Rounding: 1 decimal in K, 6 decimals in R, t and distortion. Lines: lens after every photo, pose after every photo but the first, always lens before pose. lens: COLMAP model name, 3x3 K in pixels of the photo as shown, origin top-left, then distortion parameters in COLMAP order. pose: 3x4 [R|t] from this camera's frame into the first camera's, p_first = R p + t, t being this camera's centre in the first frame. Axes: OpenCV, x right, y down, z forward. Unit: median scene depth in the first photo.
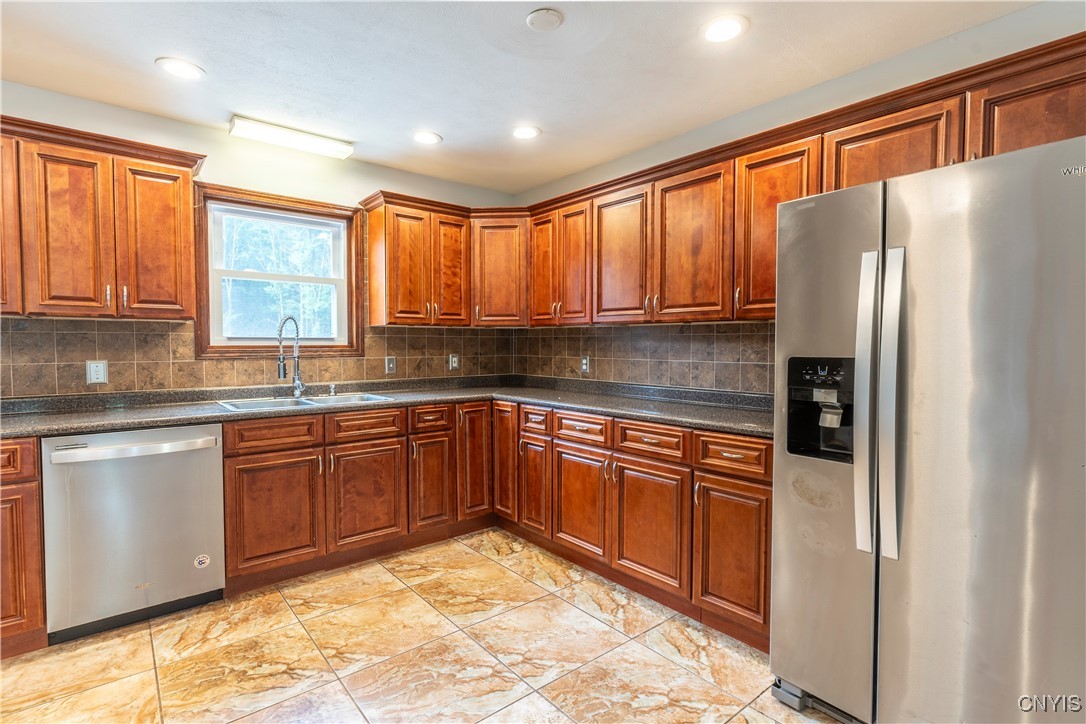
lens RADIAL K [[518.8, 0, 546.0], [0, 518.8, 361.8], [0, 0, 1]] dist [-0.004646, 0.000378]
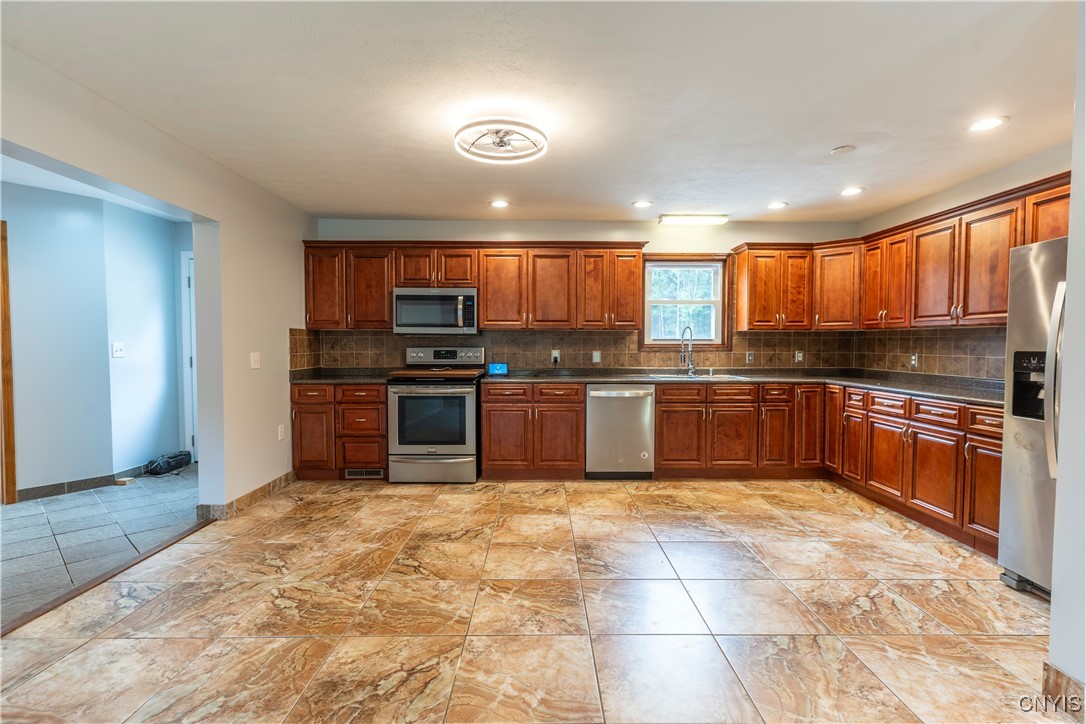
lens RADIAL K [[518.8, 0, 546.0], [0, 518.8, 361.8], [0, 0, 1]] dist [-0.004646, 0.000378]
pose [[0.773871, 0.023584, -0.632904, 0.216990], [-0.023893, 0.999682, 0.008036, 0.024566], [0.632893, 0.008904, 0.774188, -0.594149]]
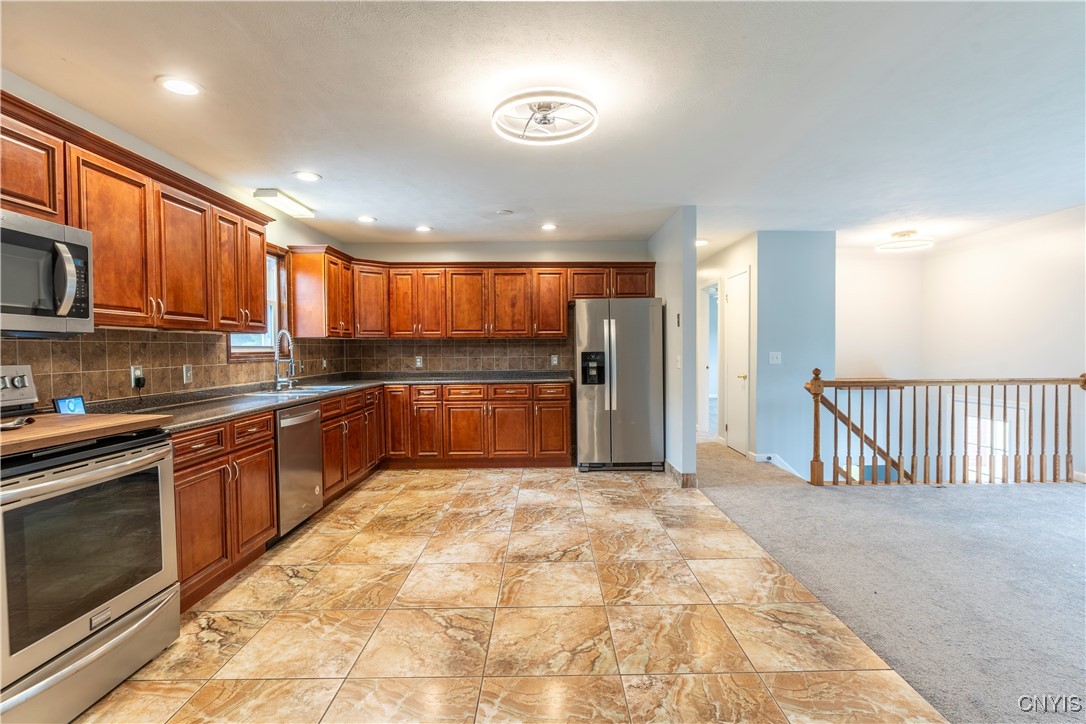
lens RADIAL K [[518.8, 0, 546.0], [0, 518.8, 361.8], [0, 0, 1]] dist [-0.004646, 0.000378]
pose [[0.640445, -0.026489, 0.767547, -1.136125], [0.036850, 0.999314, 0.003740, 0.016456], [-0.767120, 0.025888, 0.640981, -0.432655]]
